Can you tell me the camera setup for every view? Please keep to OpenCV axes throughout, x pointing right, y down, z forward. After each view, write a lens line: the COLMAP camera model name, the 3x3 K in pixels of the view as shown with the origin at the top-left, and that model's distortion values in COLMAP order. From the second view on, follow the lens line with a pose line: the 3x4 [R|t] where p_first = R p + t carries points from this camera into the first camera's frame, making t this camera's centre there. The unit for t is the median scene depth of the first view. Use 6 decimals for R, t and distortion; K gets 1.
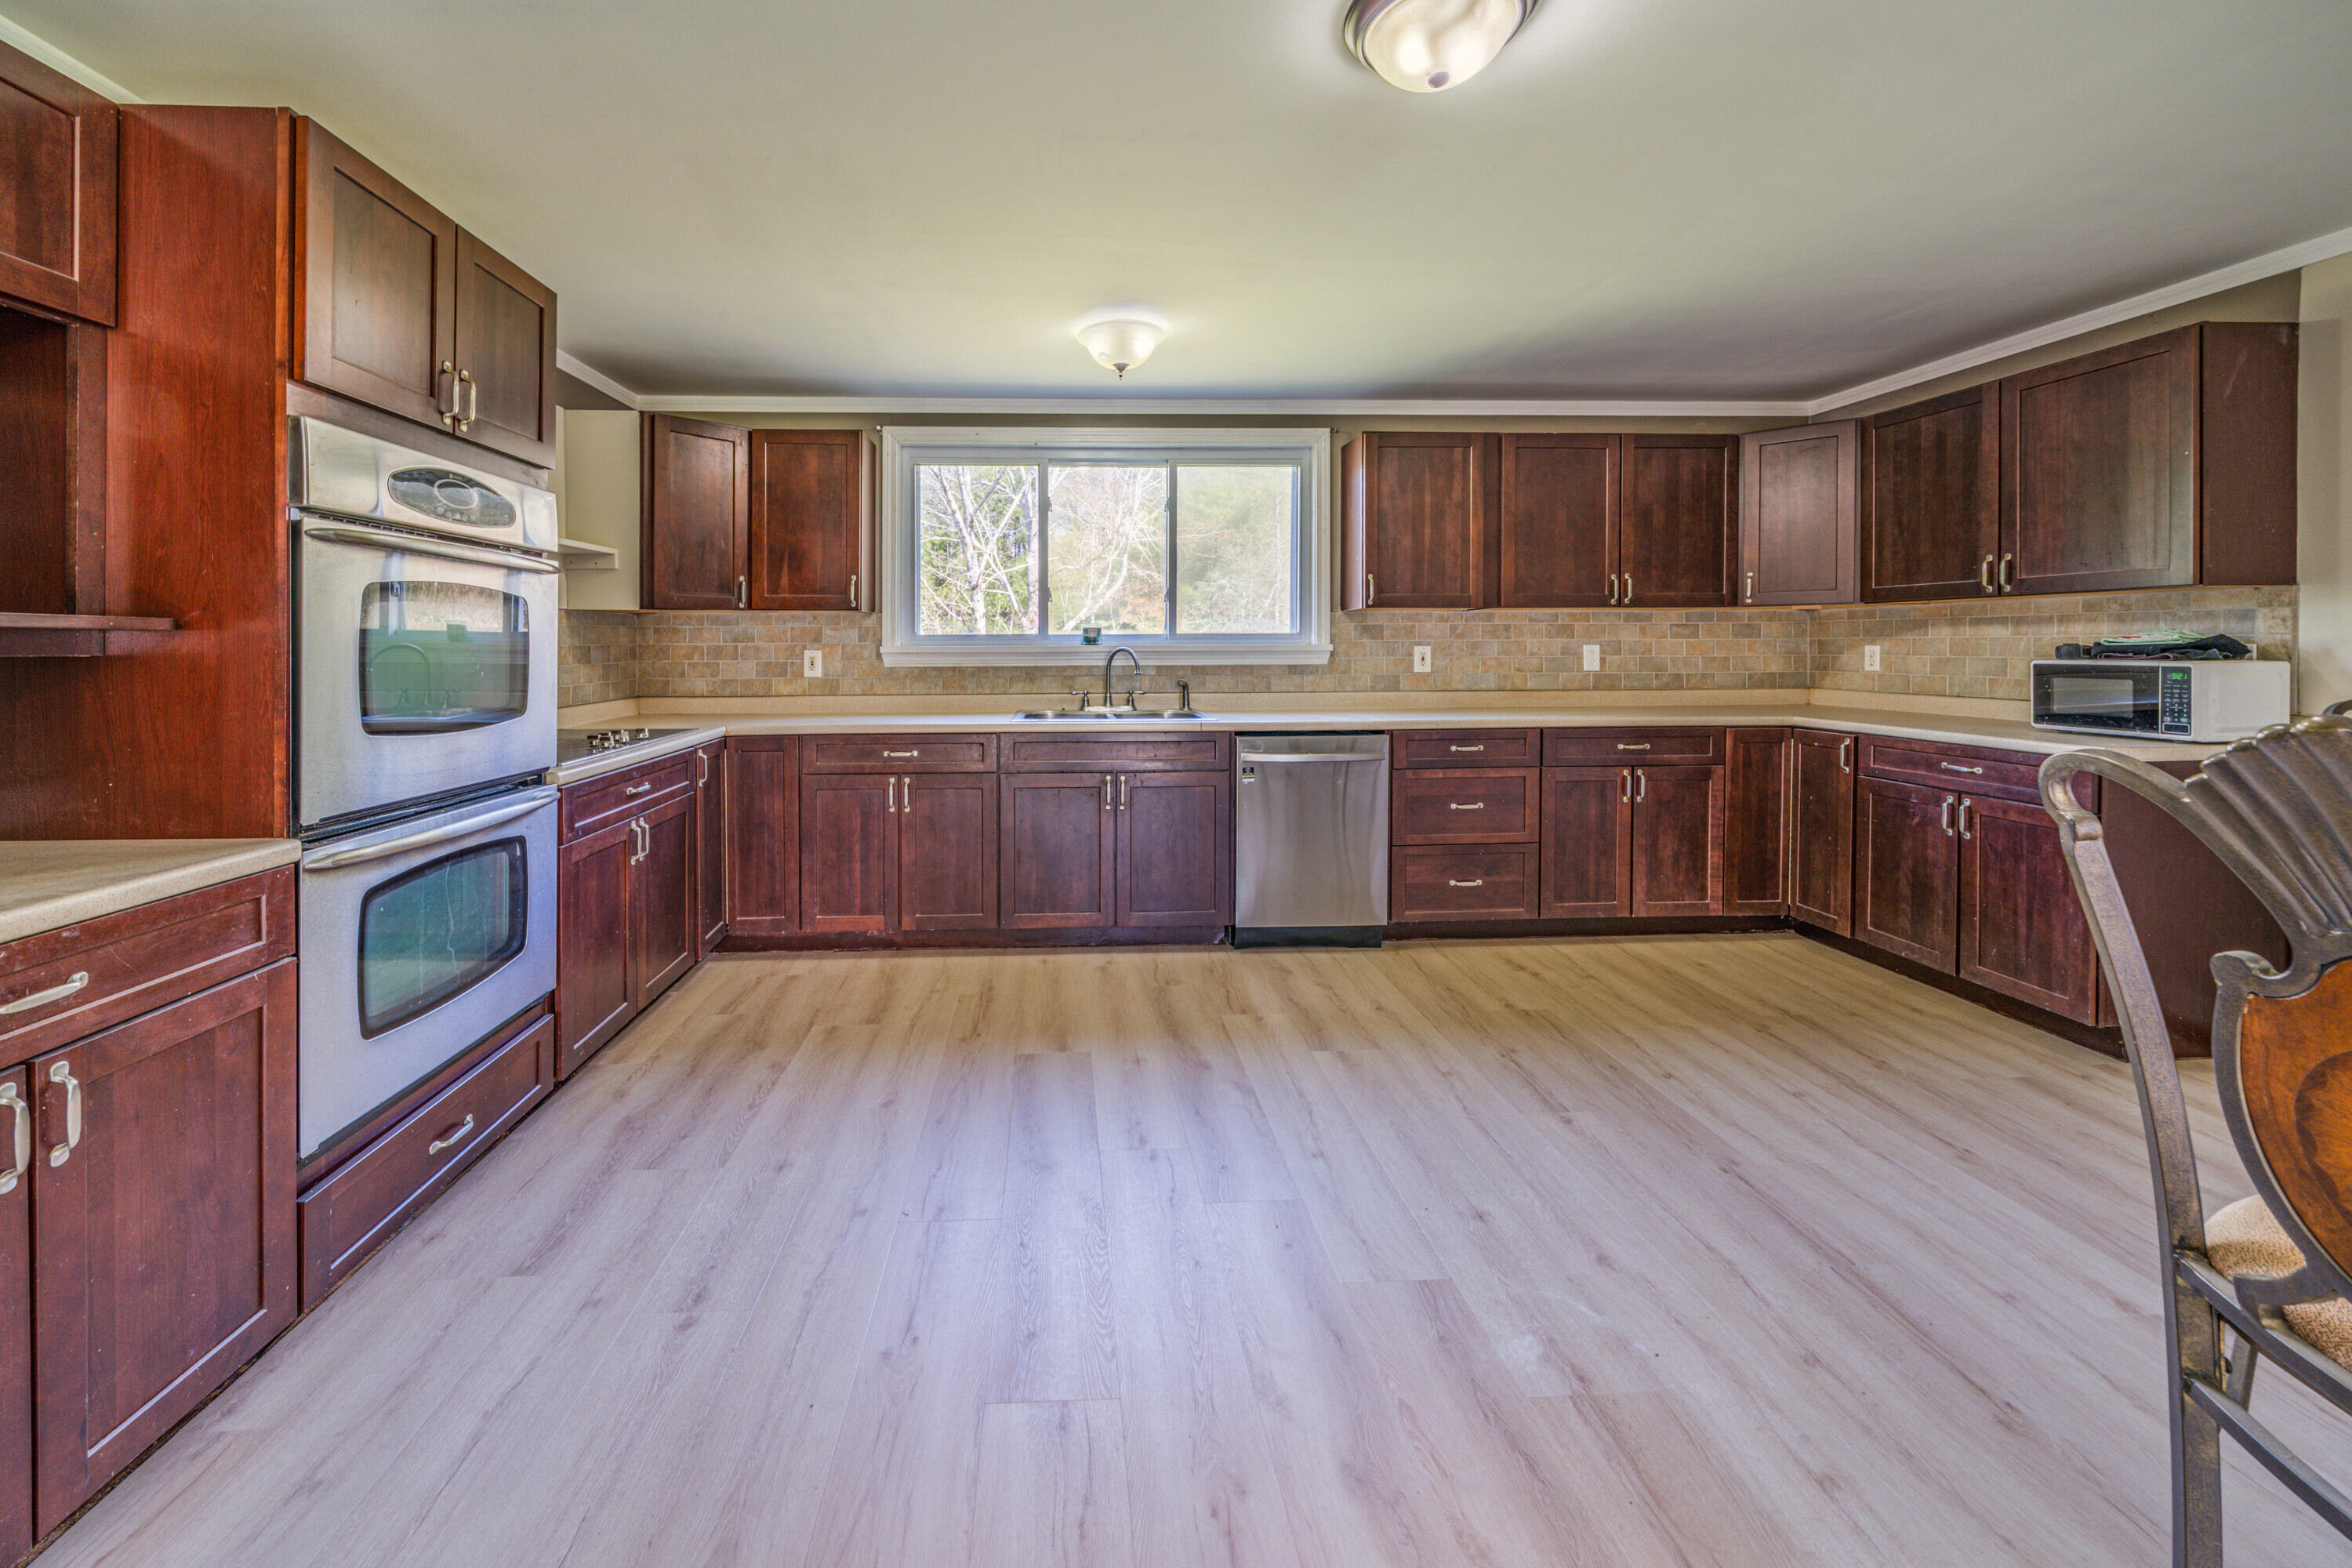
lens RADIAL K [[875.6, 0, 1091.7], [0, 875.6, 648.7], [0, 0, 1]] dist [-0.000911, -0.000118]
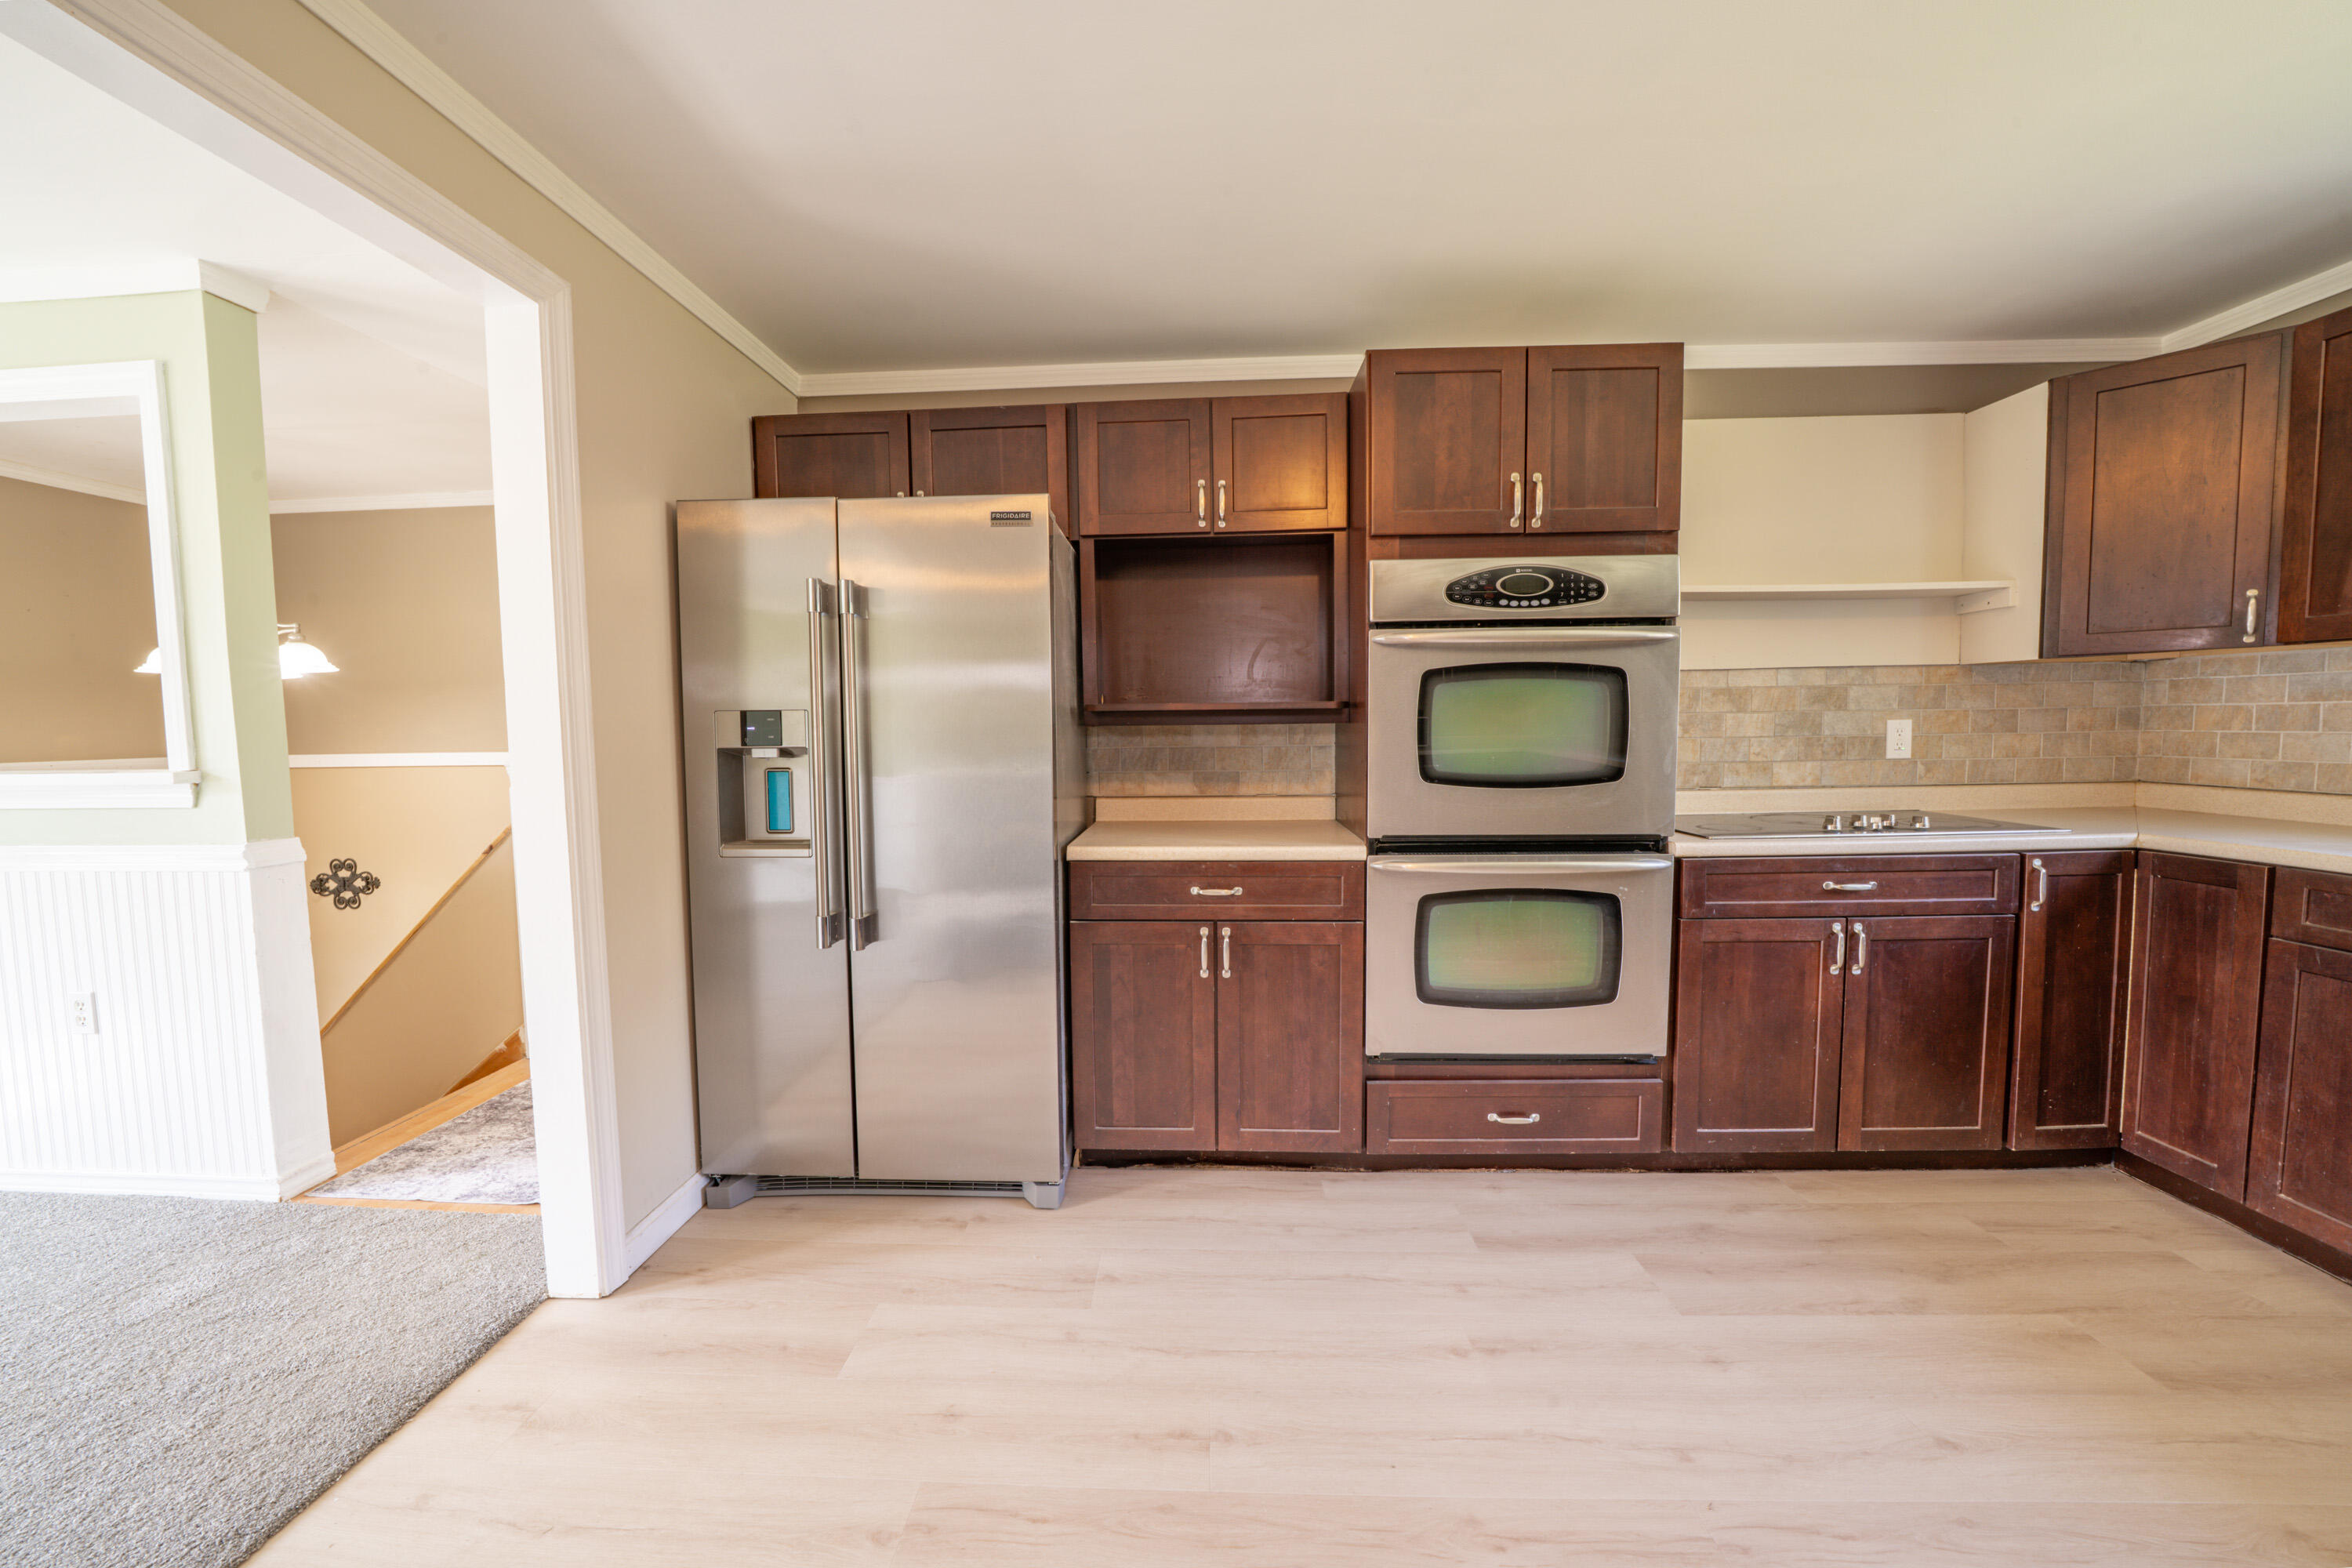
lens RADIAL K [[892.6, 0, 1167.9], [0, 892.6, 782.3], [0, 0, 1]] dist [-0.028184, 0.003773]
pose [[-0.090854, 0.070764, -0.993347, 0.245946], [0.011020, 0.997483, 0.070051, -0.001077], [0.995803, -0.004582, -0.091405, 0.311157]]
